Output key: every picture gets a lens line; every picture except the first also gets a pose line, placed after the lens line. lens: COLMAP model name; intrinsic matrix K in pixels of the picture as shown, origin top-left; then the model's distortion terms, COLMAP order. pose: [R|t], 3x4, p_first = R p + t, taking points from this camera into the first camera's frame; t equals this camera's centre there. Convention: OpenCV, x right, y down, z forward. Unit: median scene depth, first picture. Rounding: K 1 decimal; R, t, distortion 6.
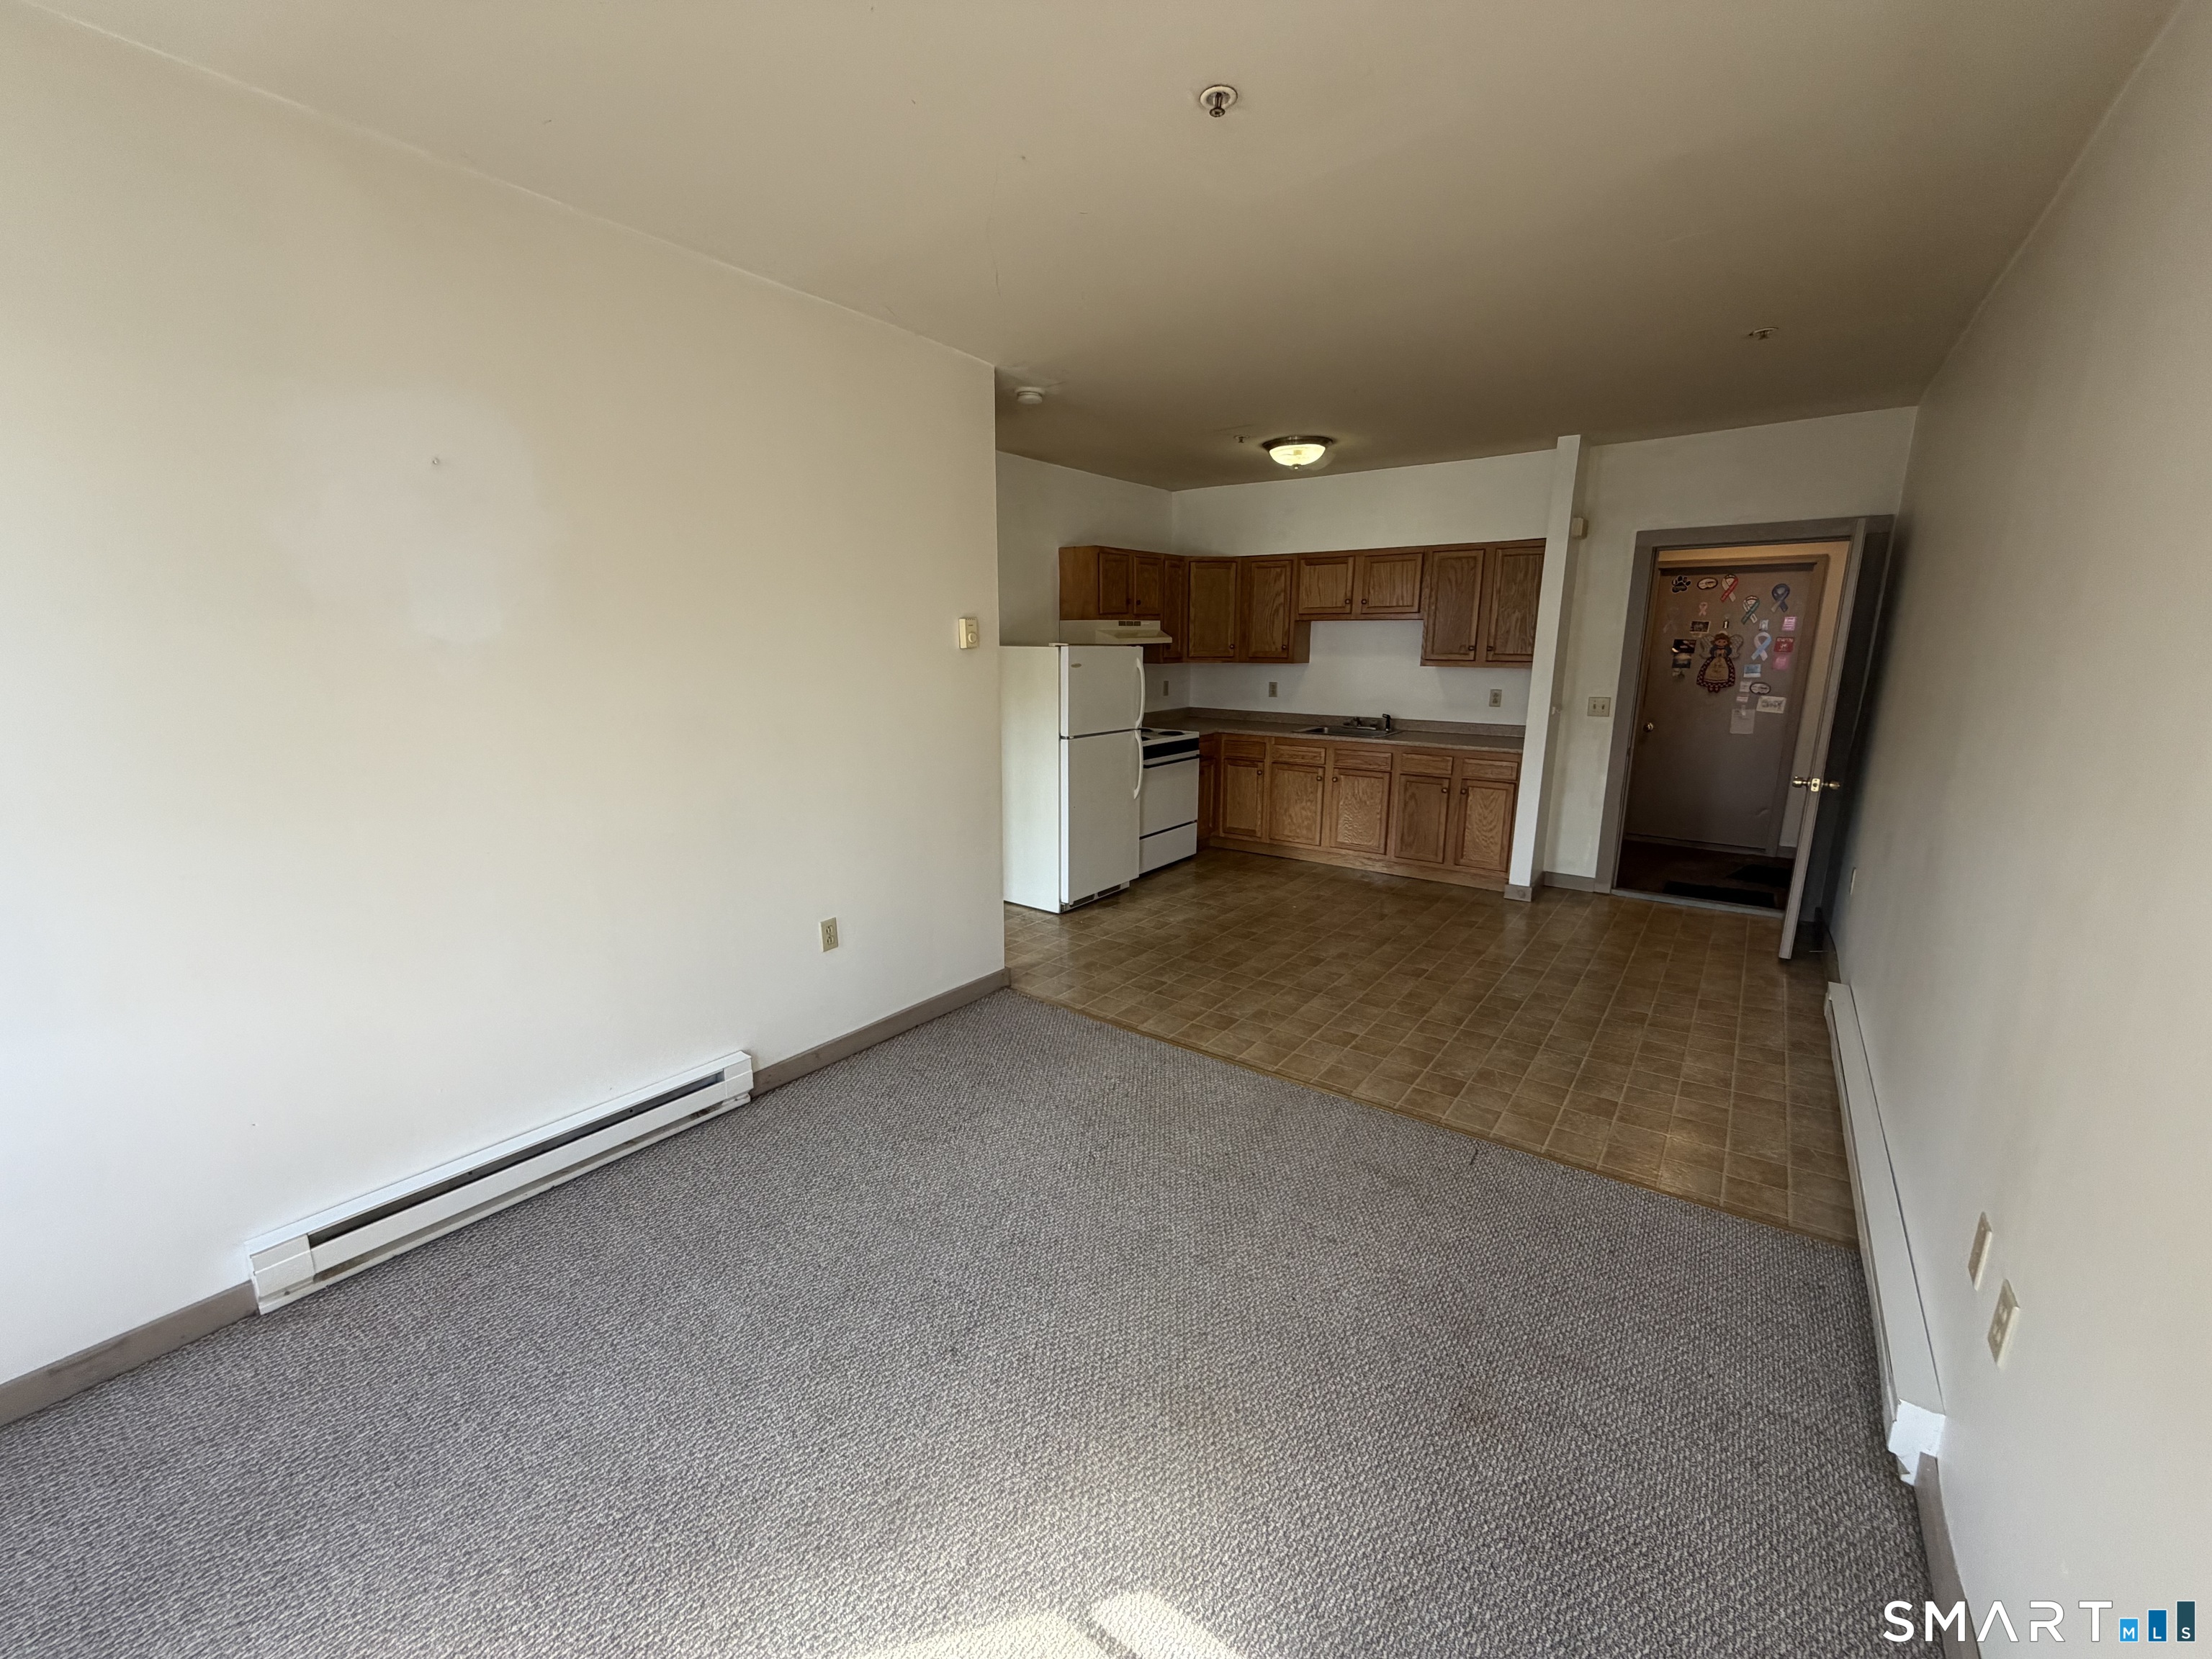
lens RADIAL K [[882.7, 0, 1107.4], [0, 882.7, 833.5], [0, 0, 1]] dist [-0.001698, 0.000505]
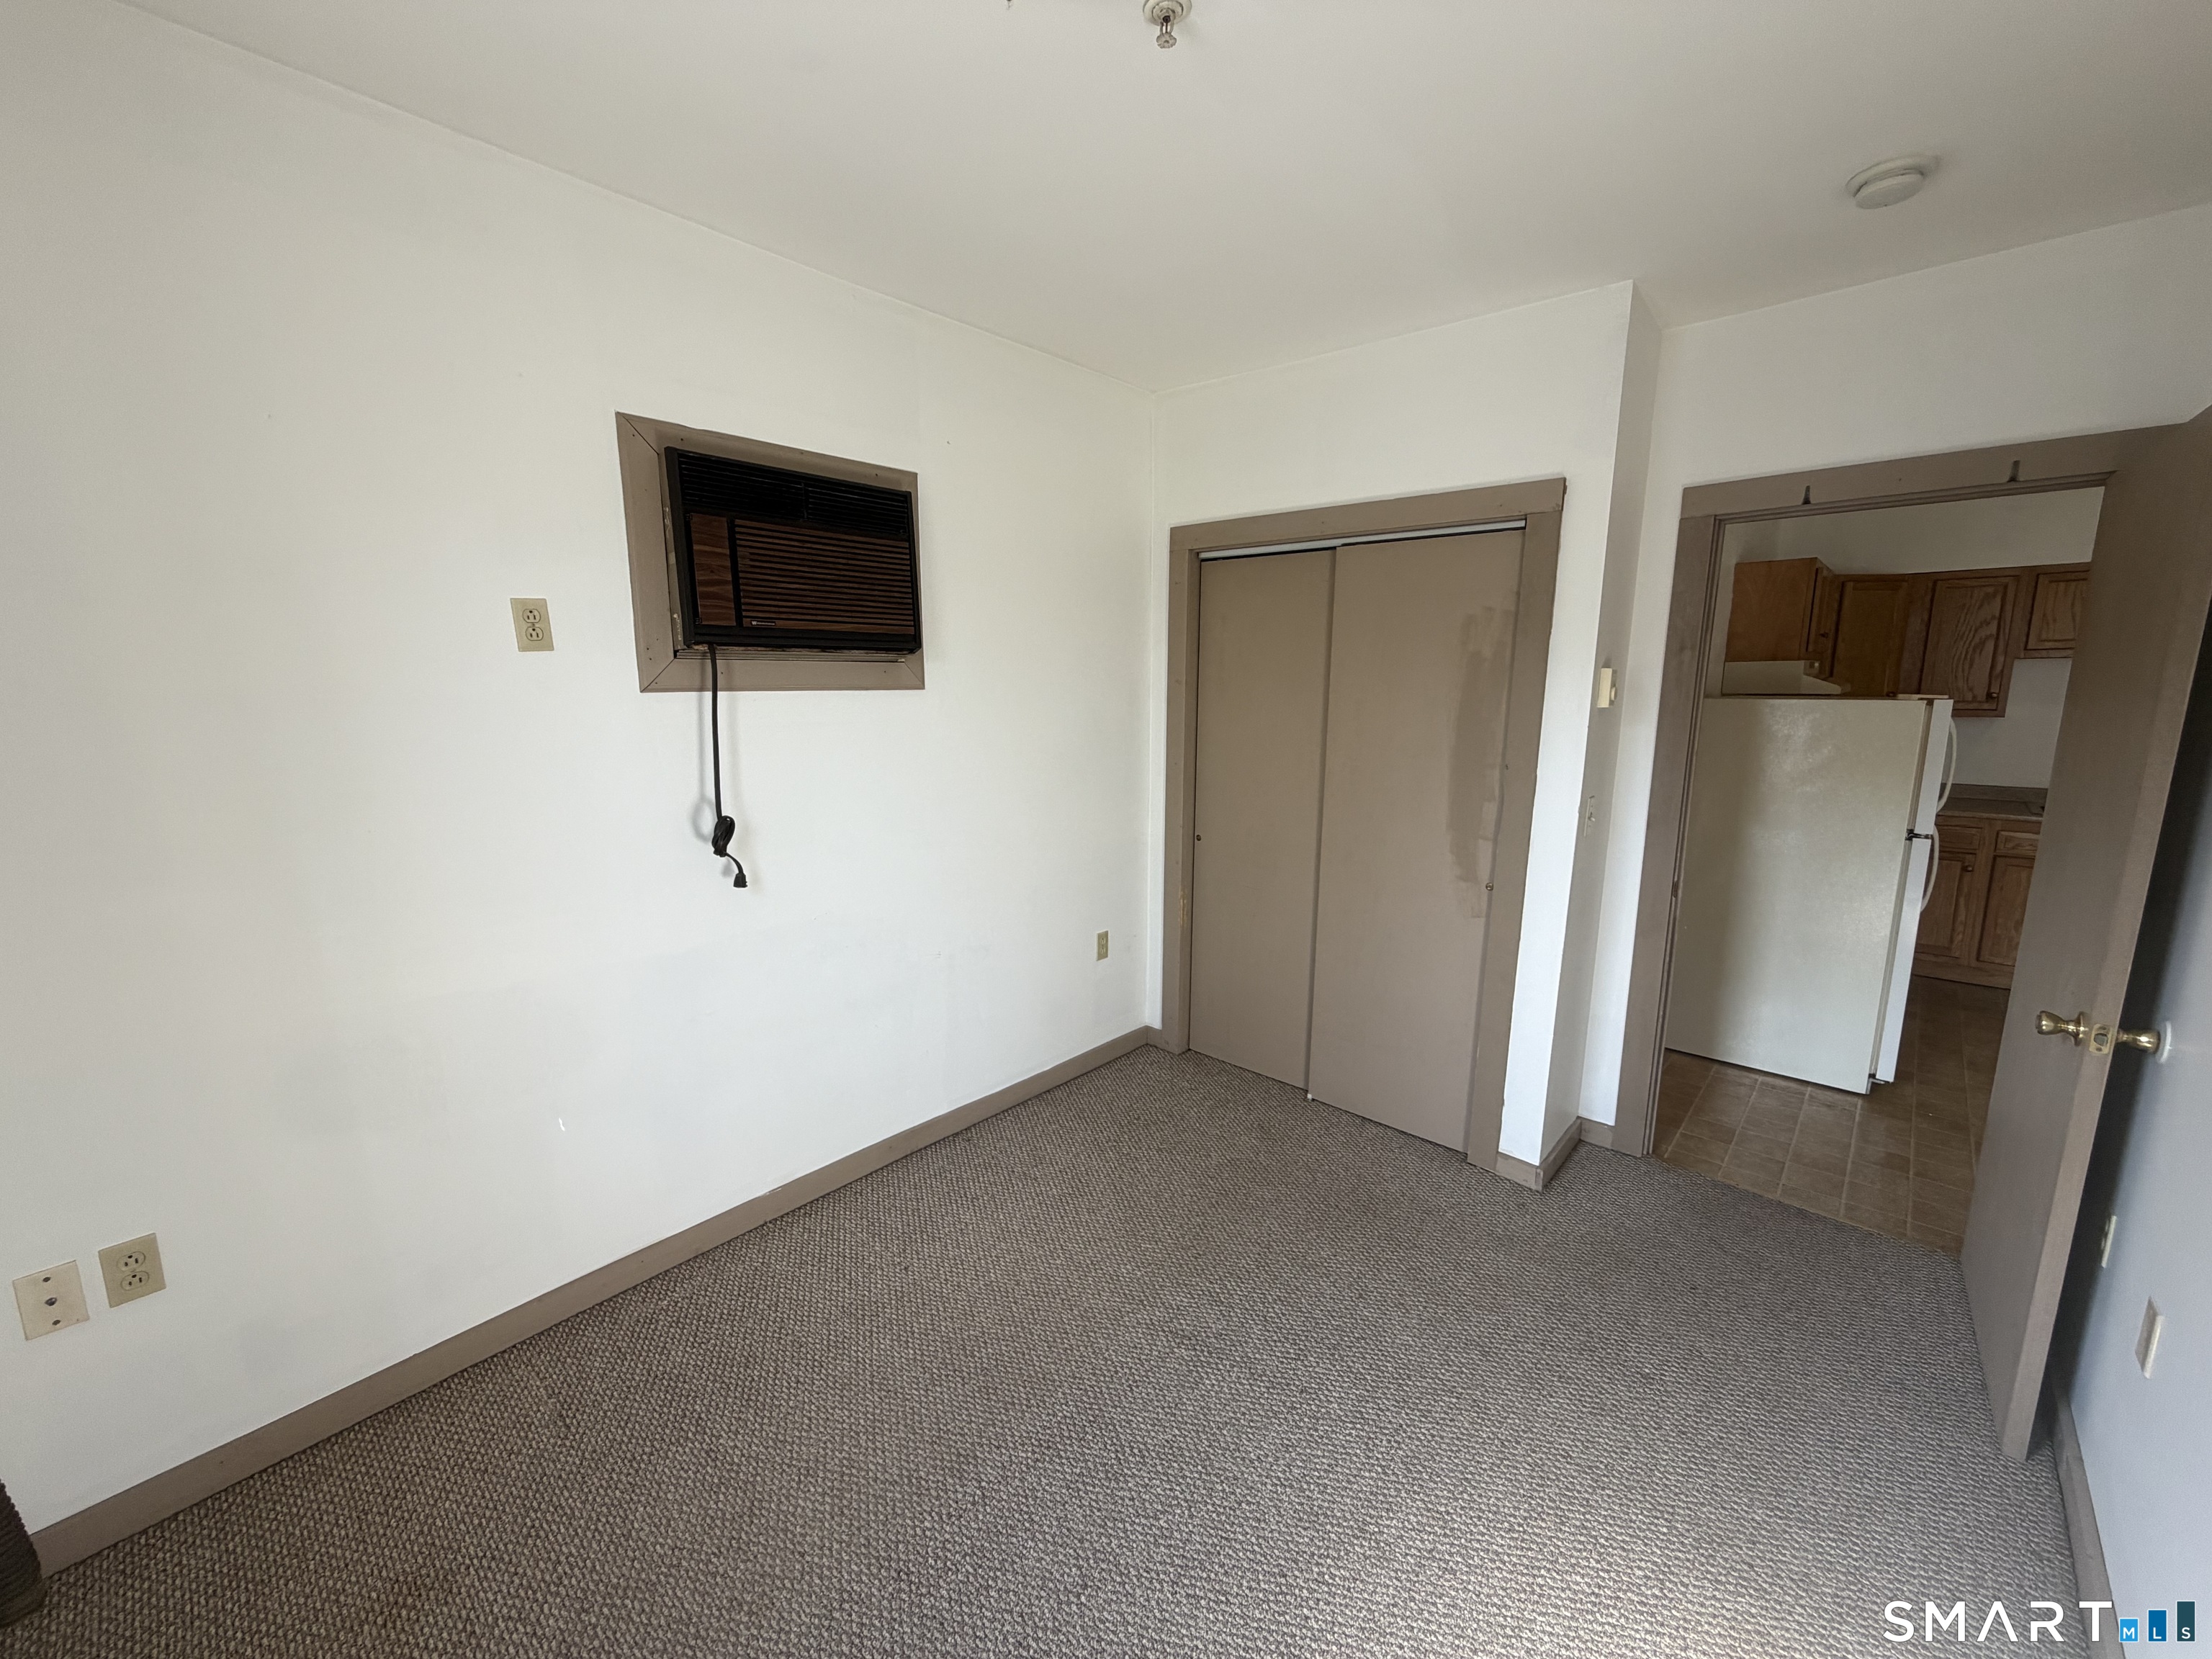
lens RADIAL K [[882.7, 0, 1108.1], [0, 882.7, 838.4], [0, 0, 1]] dist [-0.001698, 0.000505]
pose [[0.993936, 0.008510, -0.109627, -0.508254], [-0.013462, 0.998918, -0.044514, -0.060167], [0.109130, 0.045720, 0.992976, 0.241330]]
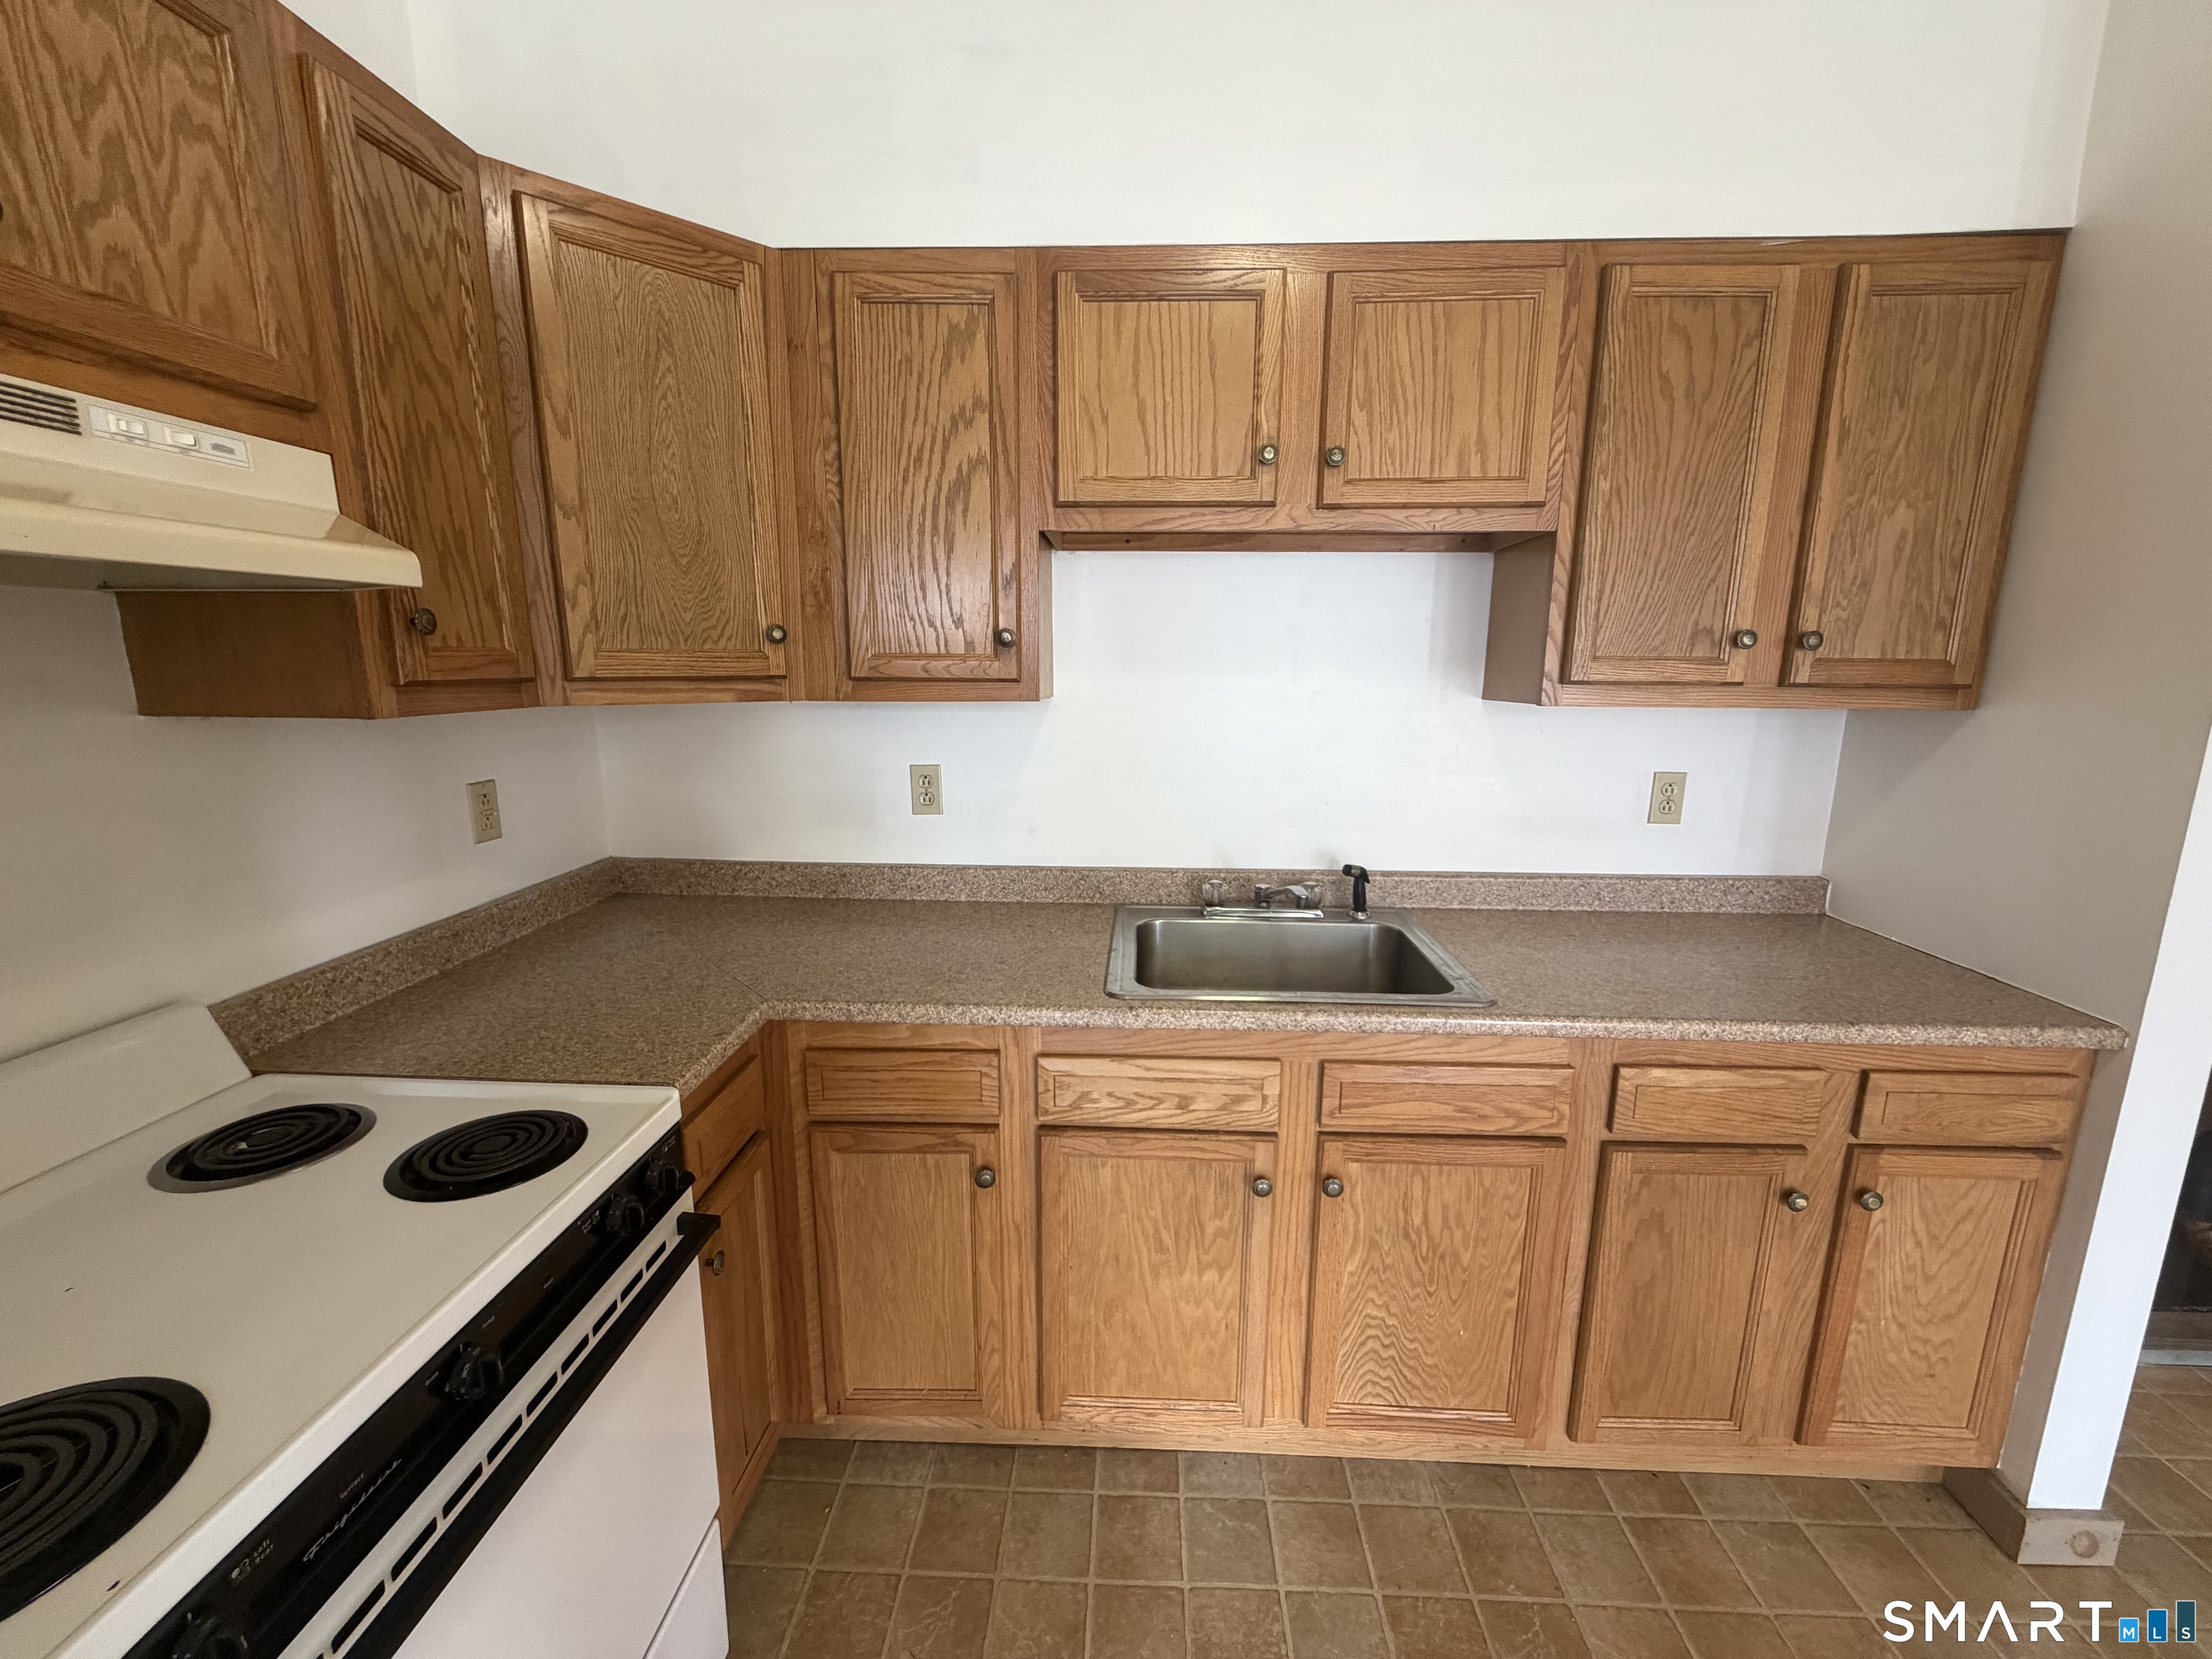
lens RADIAL K [[882.7, 0, 1106.9], [0, 882.7, 832.6], [0, 0, 1]] dist [-0.001698, 0.000505]
pose [[0.828162, -0.100866, 0.551338, 0.092940], [0.116832, 0.993132, 0.006198, -0.178035], [-0.548177, 0.059281, 0.834259, 0.898785]]
